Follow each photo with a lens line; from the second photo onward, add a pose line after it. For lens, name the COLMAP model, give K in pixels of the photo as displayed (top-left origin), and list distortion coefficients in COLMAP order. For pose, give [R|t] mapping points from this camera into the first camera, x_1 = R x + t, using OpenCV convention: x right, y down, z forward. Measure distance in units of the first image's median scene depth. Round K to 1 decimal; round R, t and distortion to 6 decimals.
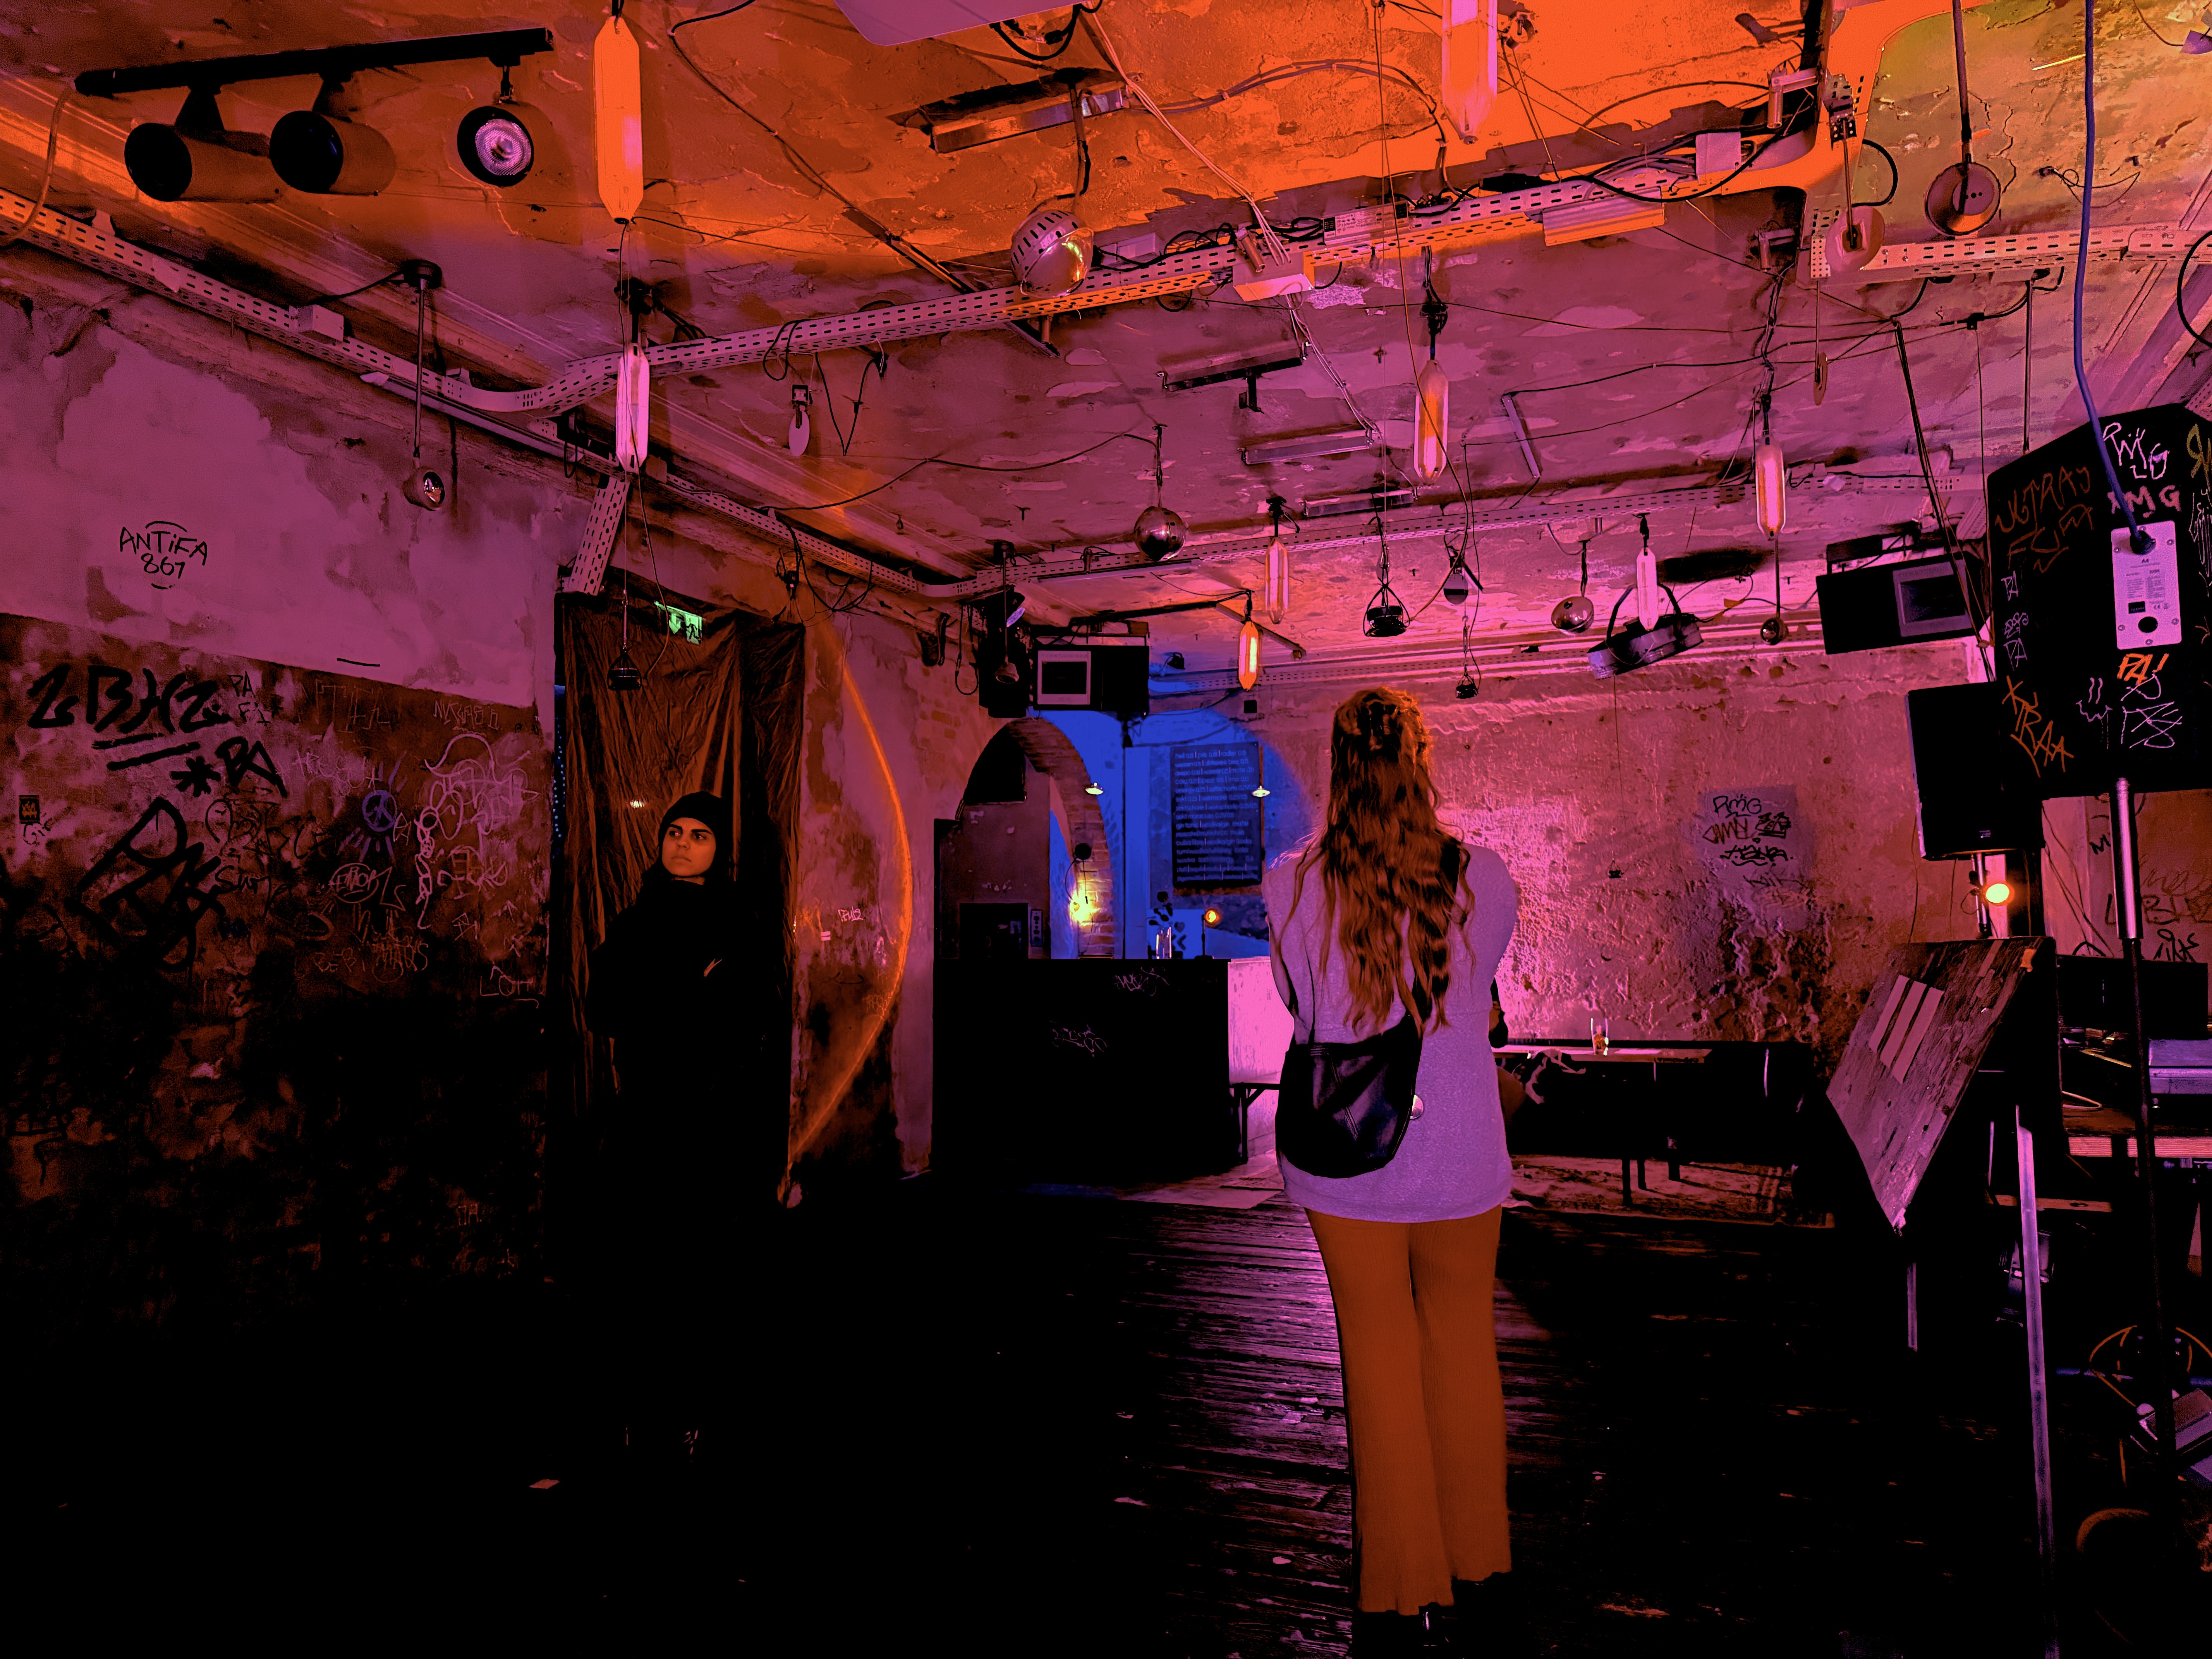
lens RADIAL K [[1585.8, 0, 1094.0], [0, 1585.8, 833.0], [0, 0, 1]] dist [0.004910, -0.010019]
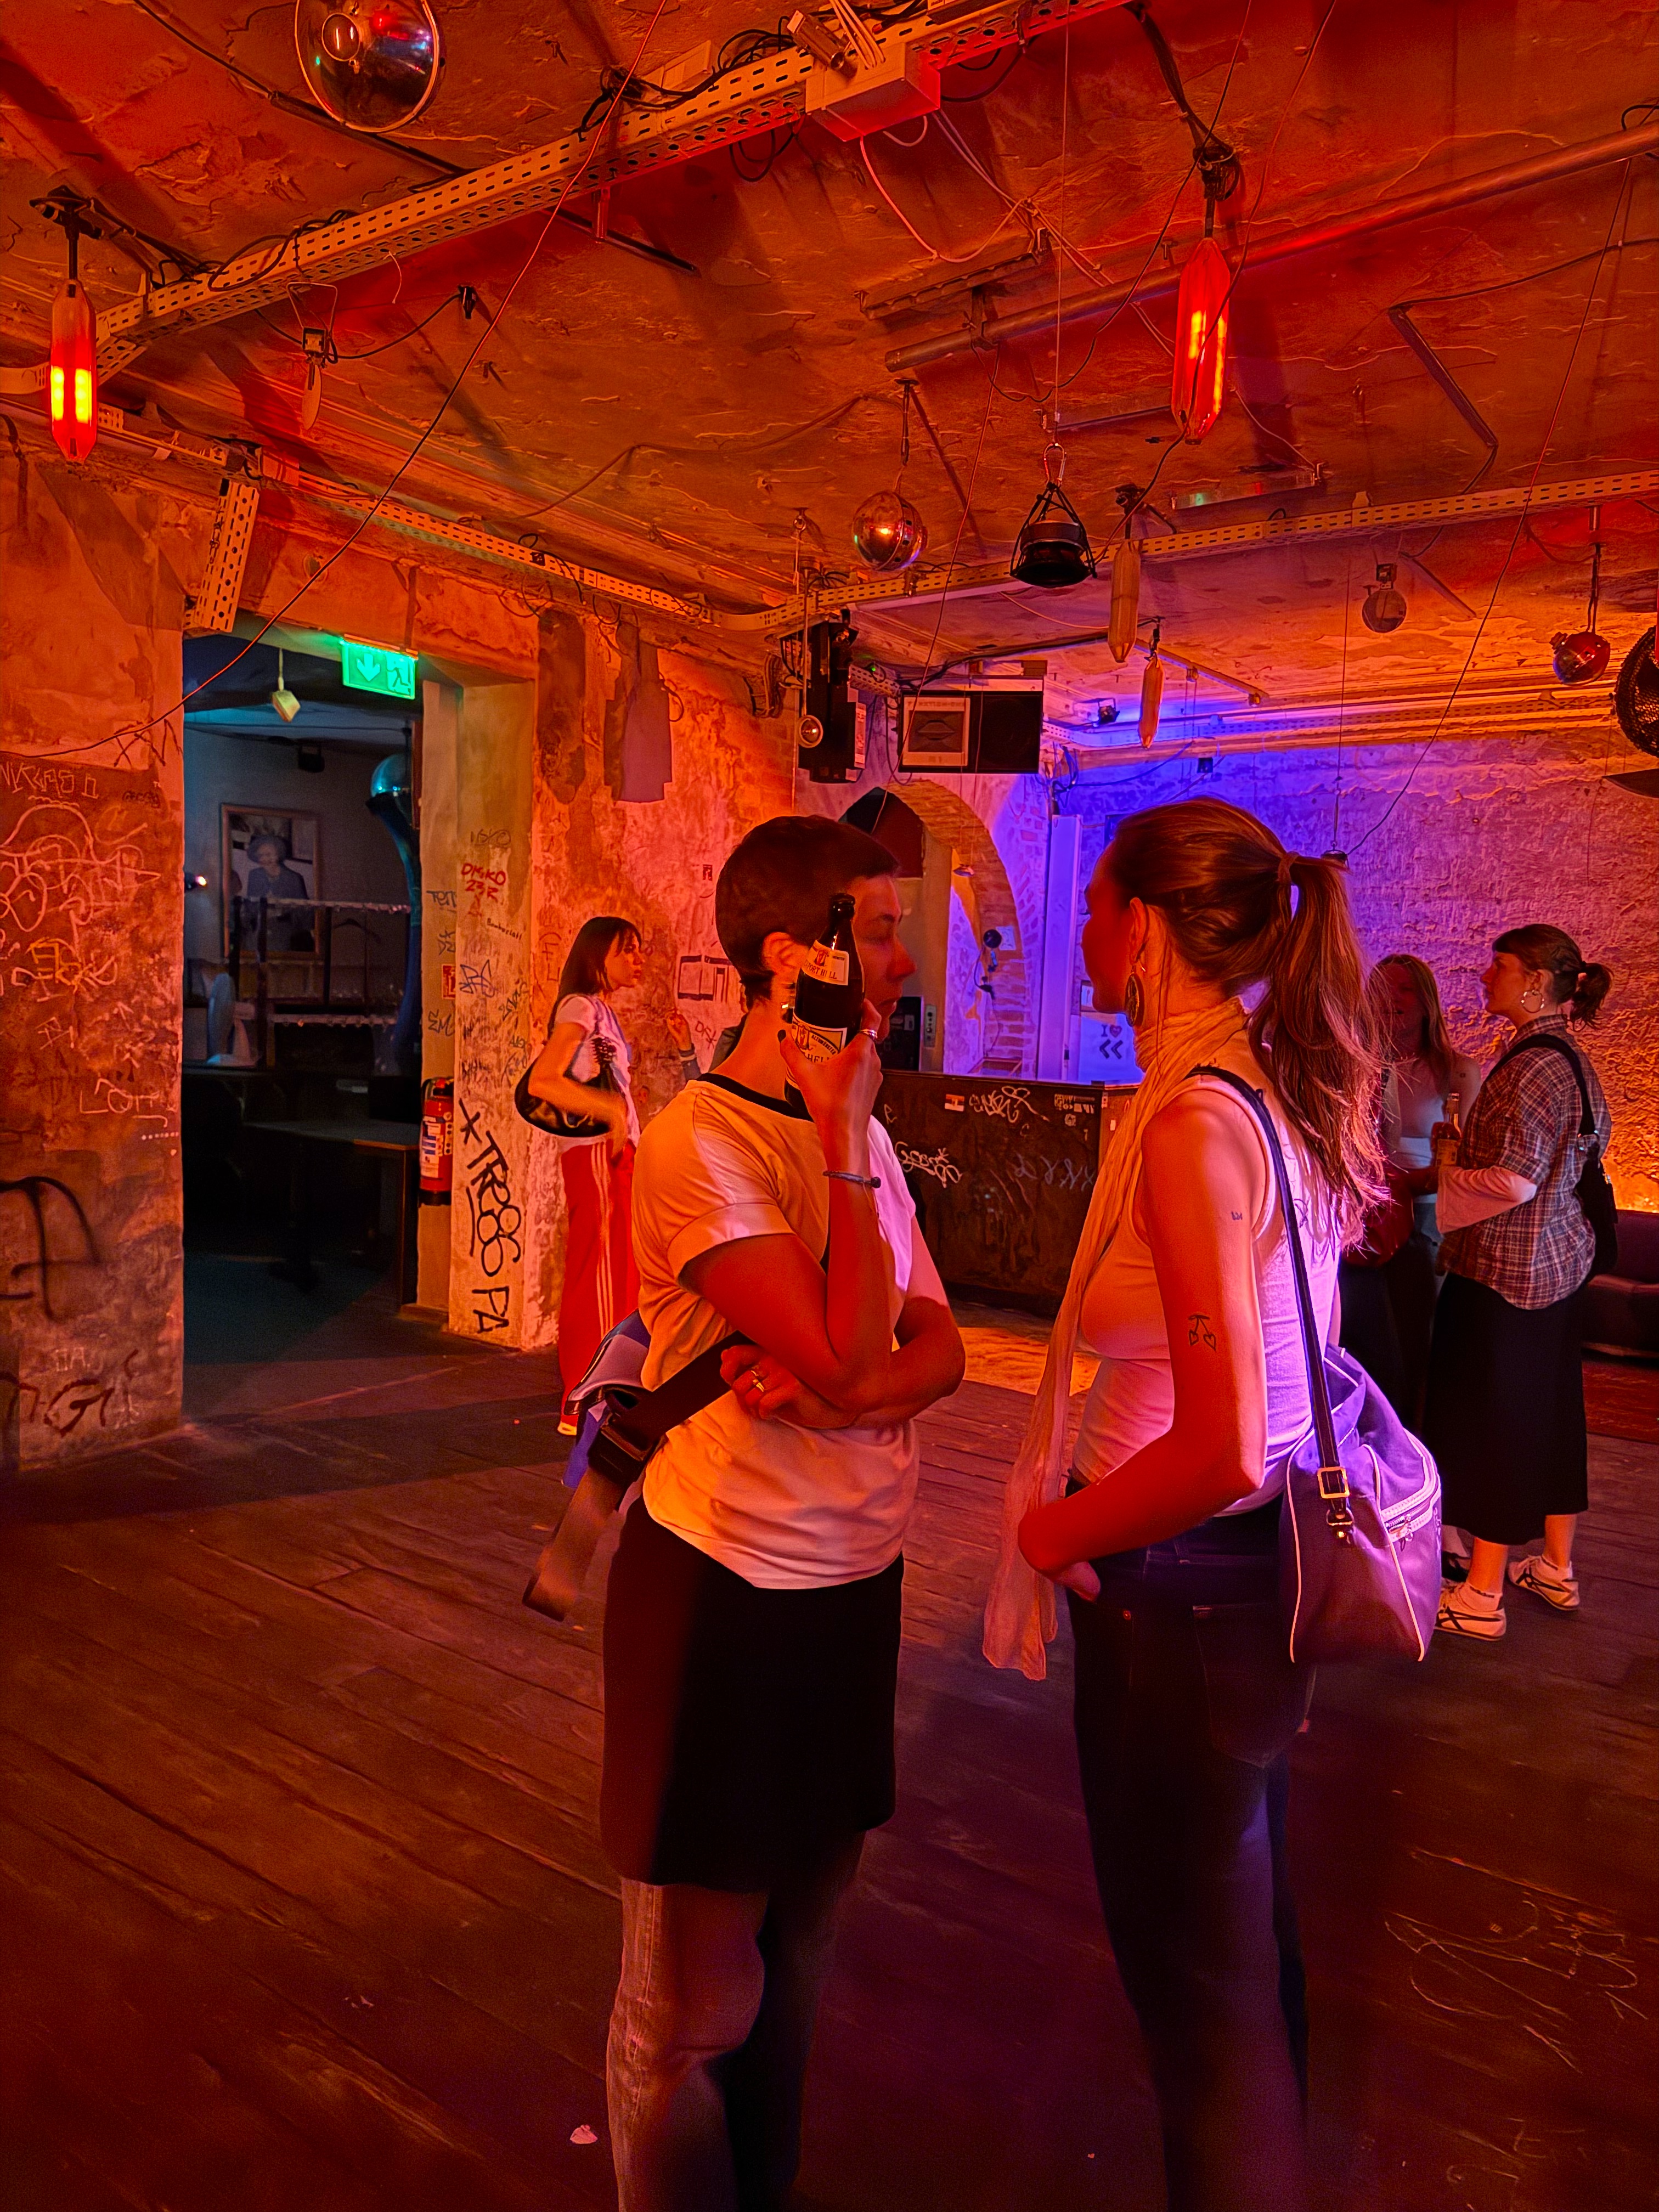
lens RADIAL K [[1585.8, 0, 832.3], [0, 1585.8, 1106.2], [0, 0, 1]] dist [0.004910, -0.010019]
pose [[0.970868, 0.056521, -0.232852, 0.198810], [-0.023693, 0.989663, 0.141439, -0.030676], [0.238439, -0.131801, 0.962172, 0.251272]]
